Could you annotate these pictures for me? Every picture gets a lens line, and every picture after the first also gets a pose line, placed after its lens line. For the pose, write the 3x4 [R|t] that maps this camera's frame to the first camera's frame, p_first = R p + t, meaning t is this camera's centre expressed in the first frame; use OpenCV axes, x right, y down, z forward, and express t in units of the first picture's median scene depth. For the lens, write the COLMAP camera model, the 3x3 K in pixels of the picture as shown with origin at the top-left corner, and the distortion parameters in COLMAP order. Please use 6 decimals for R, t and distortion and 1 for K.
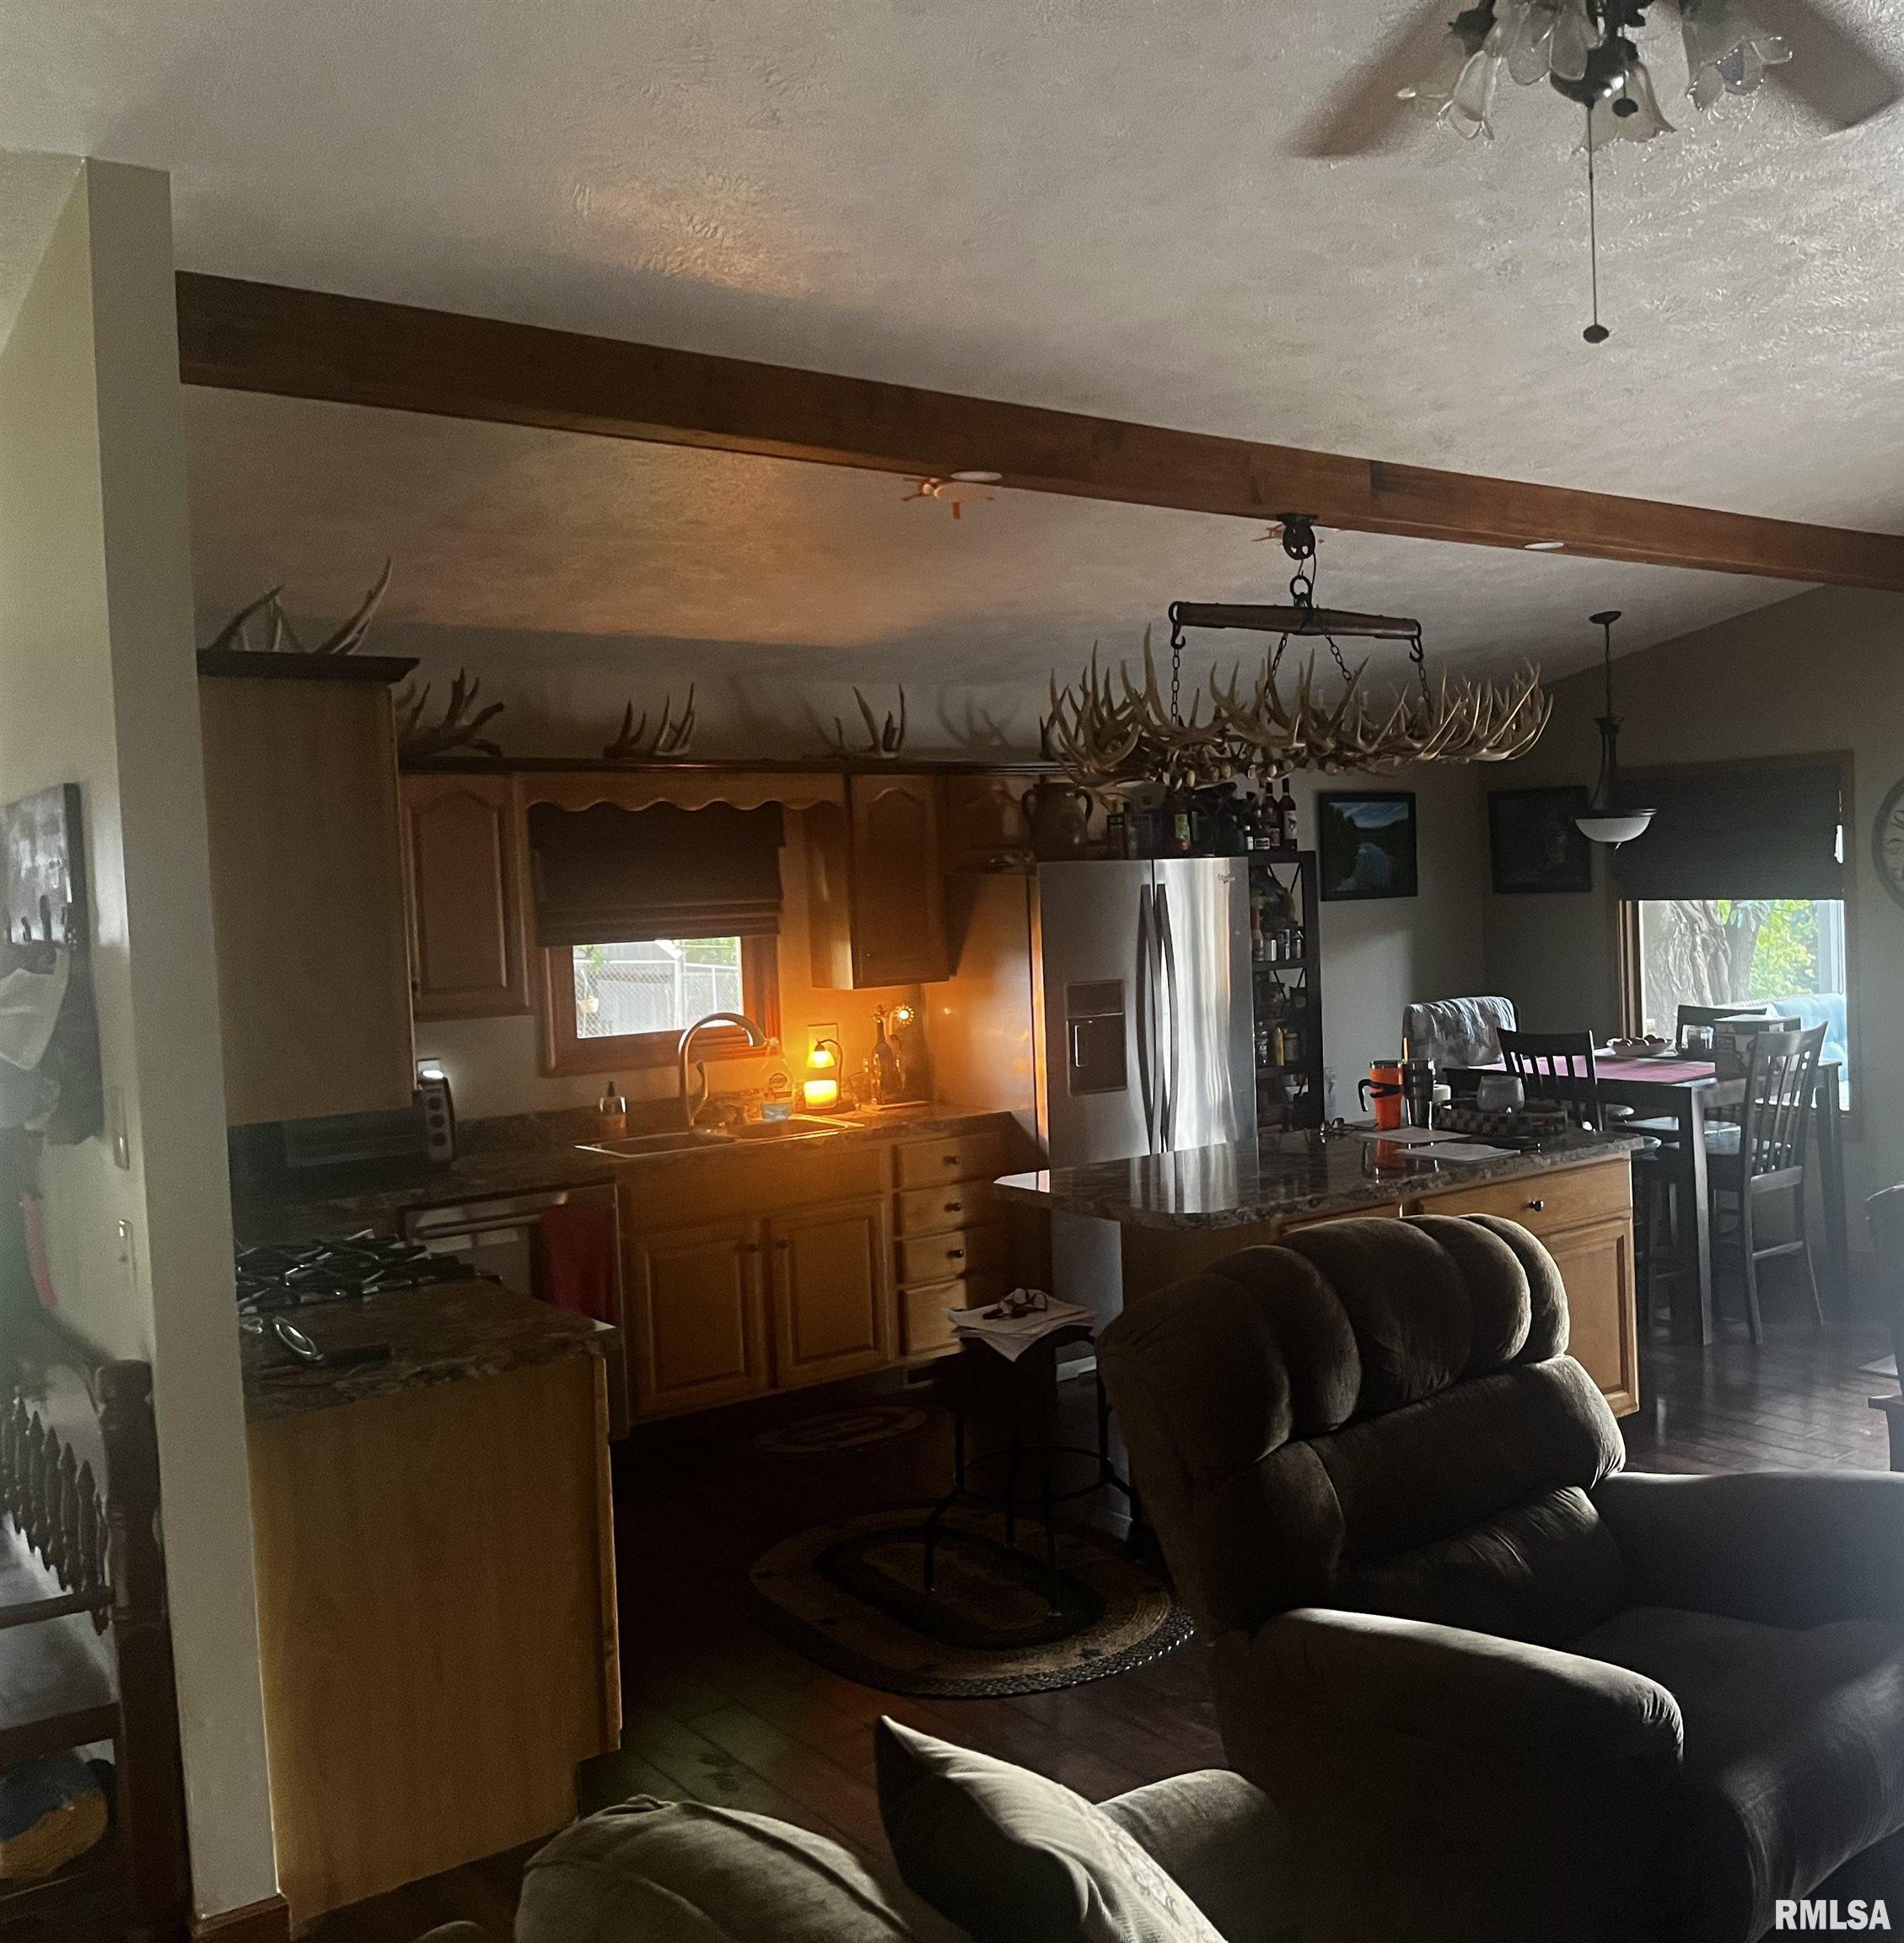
lens RADIAL K [[1957.5, 0, 1309.2], [0, 1957.5, 950.6], [0, 0, 1]] dist [0.041372, 0.000000]
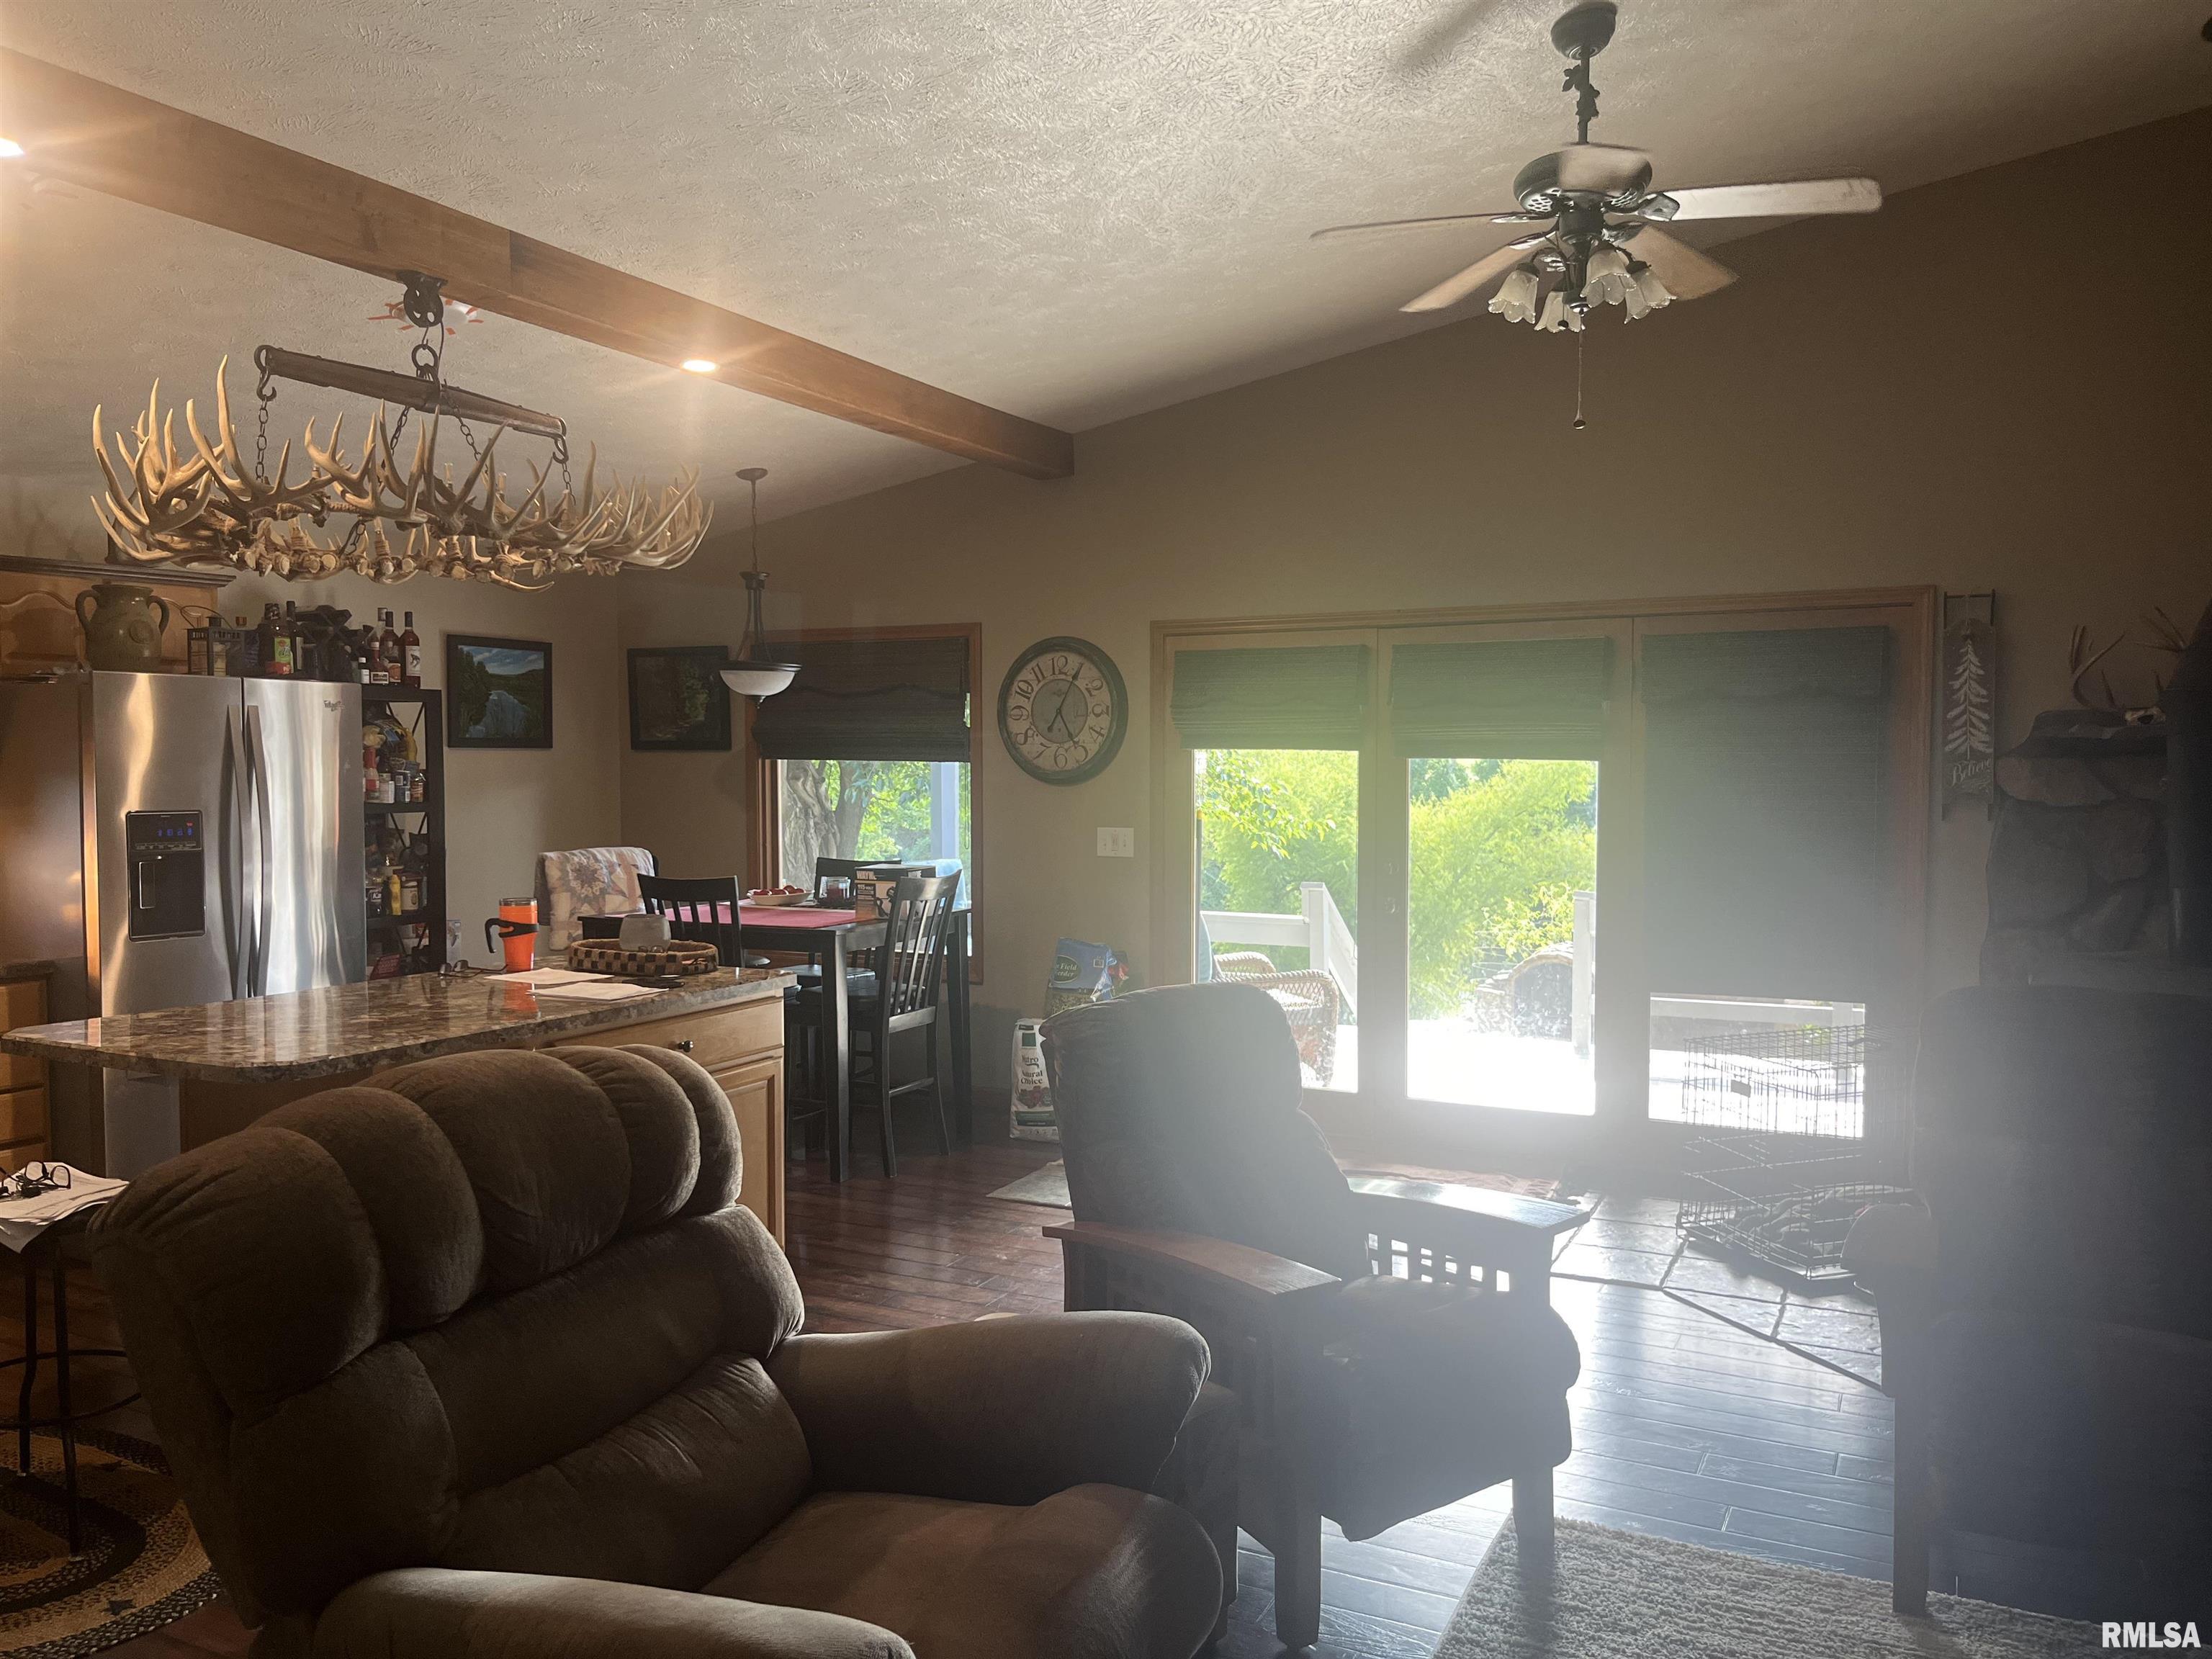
lens RADIAL K [[1674.8, 0, 1099.1], [0, 1674.8, 851.2], [0, 0, 1]] dist [0.065628, -0.092088]
pose [[0.930854, 0.017373, 0.364978, 0.003383], [-0.018434, 0.999830, -0.000576, 0.027469], [-0.364926, -0.006192, 0.931016, 0.143192]]
